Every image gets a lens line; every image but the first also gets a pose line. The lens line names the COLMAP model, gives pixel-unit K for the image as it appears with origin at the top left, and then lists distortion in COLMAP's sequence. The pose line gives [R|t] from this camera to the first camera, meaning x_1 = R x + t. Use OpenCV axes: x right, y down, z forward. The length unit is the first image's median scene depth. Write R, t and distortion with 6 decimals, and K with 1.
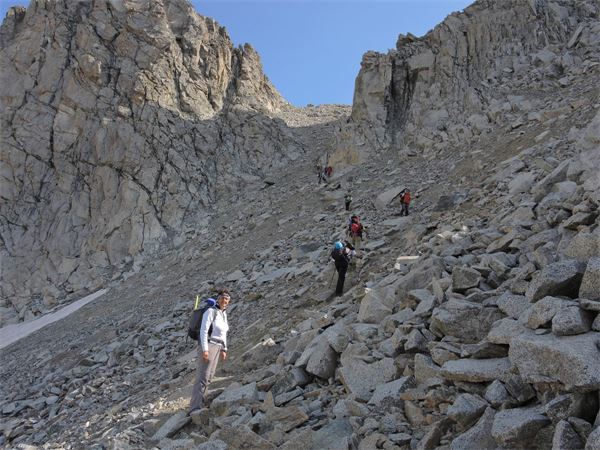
lens RADIAL K [[520.9, 0, 300.0], [0, 520.9, 225.0], [0, 0, 1]] dist [0.000172, 0.001988]
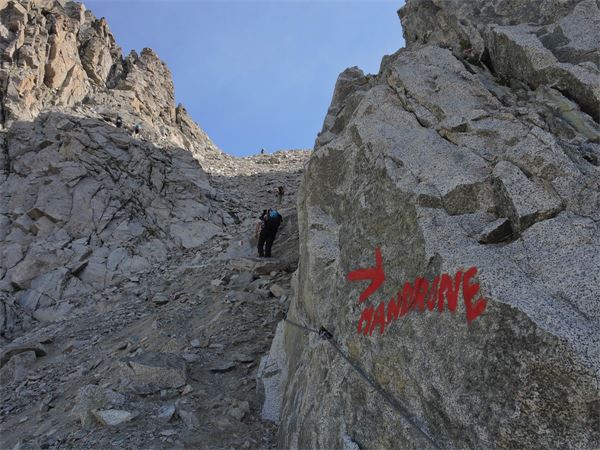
lens RADIAL K [[520.9, 0, 300.0], [0, 520.9, 225.0], [0, 0, 1]] dist [0.000172, 0.001988]
pose [[0.997080, -0.019061, 0.073950, 0.018135], [0.032841, 0.981258, -0.189881, -0.062737], [-0.068944, 0.191755, 0.979018, 0.548796]]
